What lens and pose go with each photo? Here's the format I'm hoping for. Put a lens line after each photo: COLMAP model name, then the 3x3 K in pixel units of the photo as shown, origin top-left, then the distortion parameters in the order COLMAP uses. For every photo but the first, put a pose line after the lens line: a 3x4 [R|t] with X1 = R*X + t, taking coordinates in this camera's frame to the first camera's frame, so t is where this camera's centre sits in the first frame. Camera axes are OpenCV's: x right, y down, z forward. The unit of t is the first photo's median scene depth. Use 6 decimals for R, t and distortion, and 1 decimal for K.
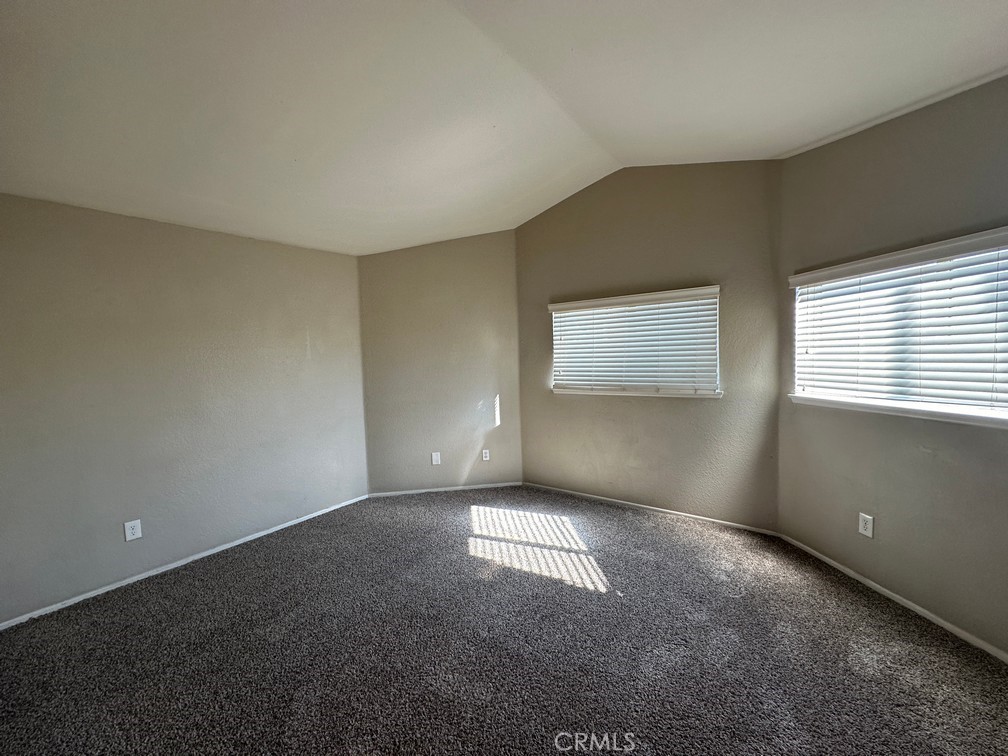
lens RADIAL K [[401.1, 0, 503.3], [0, 401.1, 377.8], [0, 0, 1]] dist [-0.002911, -0.000023]
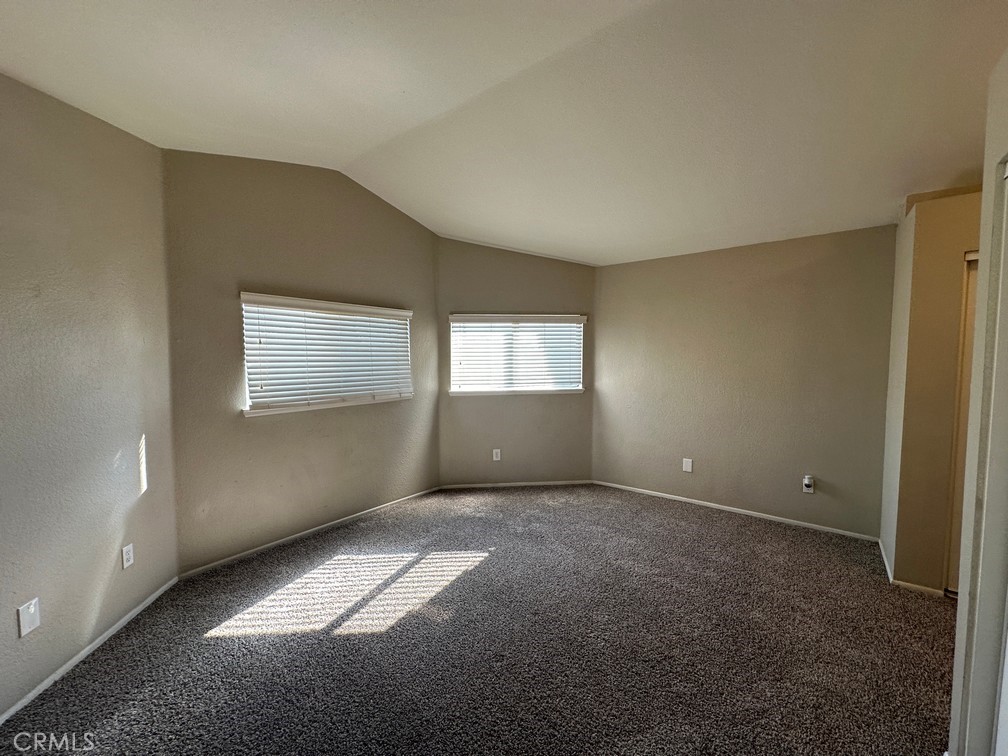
lens RADIAL K [[401.1, 0, 503.3], [0, 401.1, 377.8], [0, 0, 1]] dist [-0.002911, -0.000023]
pose [[0.022969, -0.016713, 0.999596, -0.725180], [0.061109, 0.998014, 0.015282, -0.017584], [-0.997867, 0.060733, 0.023945, 0.666033]]
